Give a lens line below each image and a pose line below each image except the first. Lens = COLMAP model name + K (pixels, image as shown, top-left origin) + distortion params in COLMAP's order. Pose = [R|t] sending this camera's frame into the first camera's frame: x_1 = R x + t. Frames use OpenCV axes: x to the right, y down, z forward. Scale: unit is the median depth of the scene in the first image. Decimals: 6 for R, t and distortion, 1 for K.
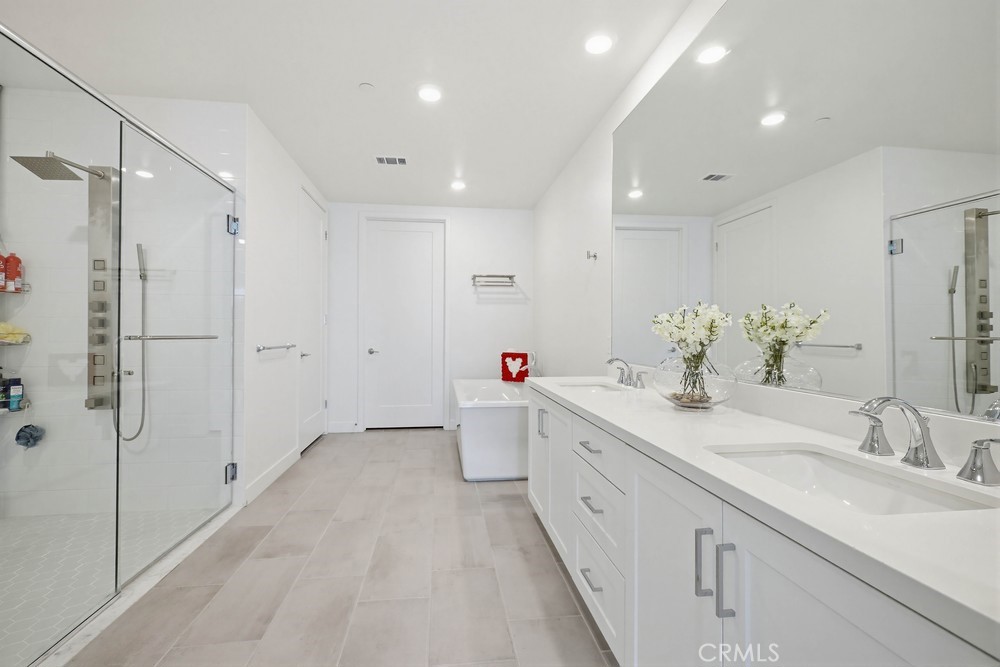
lens RADIAL K [[439.6, 0, 496.4], [0, 439.6, 332.5], [0, 0, 1]] dist [-0.001261, 0.000756]
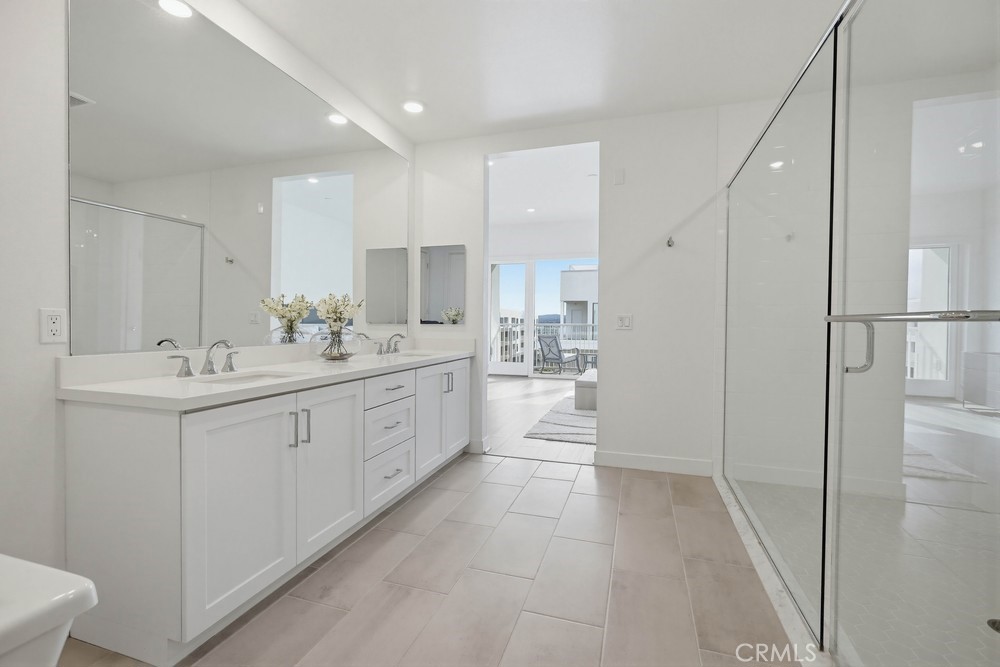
lens RADIAL K [[439.6, 0, 496.4], [0, 439.6, 332.5], [0, 0, 1]] dist [-0.001261, 0.000756]
pose [[-0.905298, -0.017463, 0.424418, -0.462966], [-0.013824, 0.999837, 0.011653, 0.027117], [-0.424552, 0.004683, -0.905392, 1.375171]]
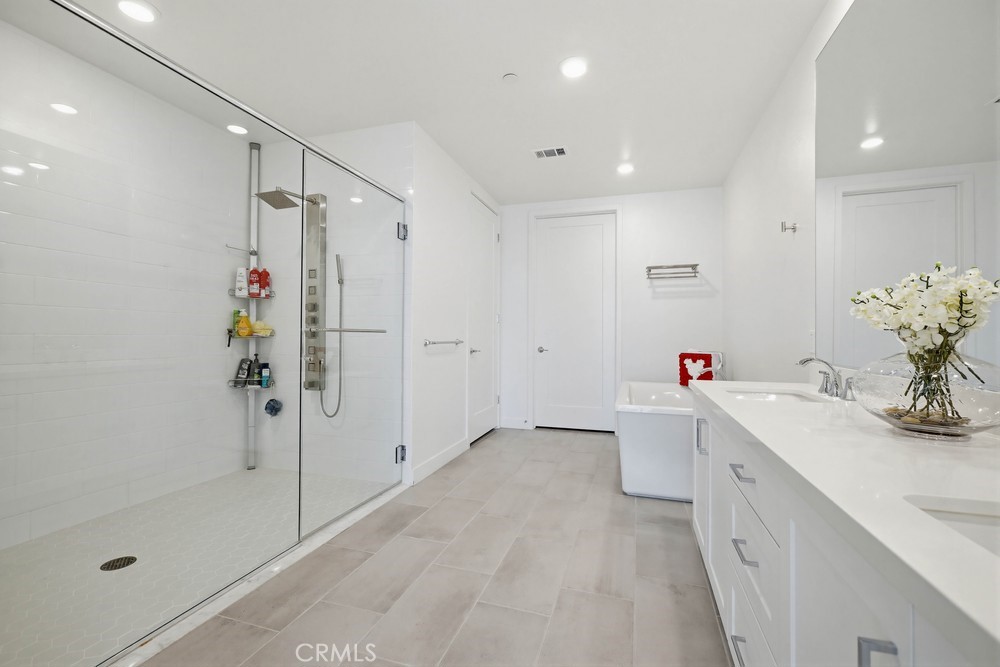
lens RADIAL K [[439.6, 0, 496.4], [0, 439.6, 332.5], [0, 0, 1]] dist [-0.001261, 0.000756]
pose [[0.904980, -0.001140, -0.425452, 0.095307], [-0.001673, 0.999979, -0.006237, 0.019305], [0.425450, 0.006356, 0.904960, 0.097960]]
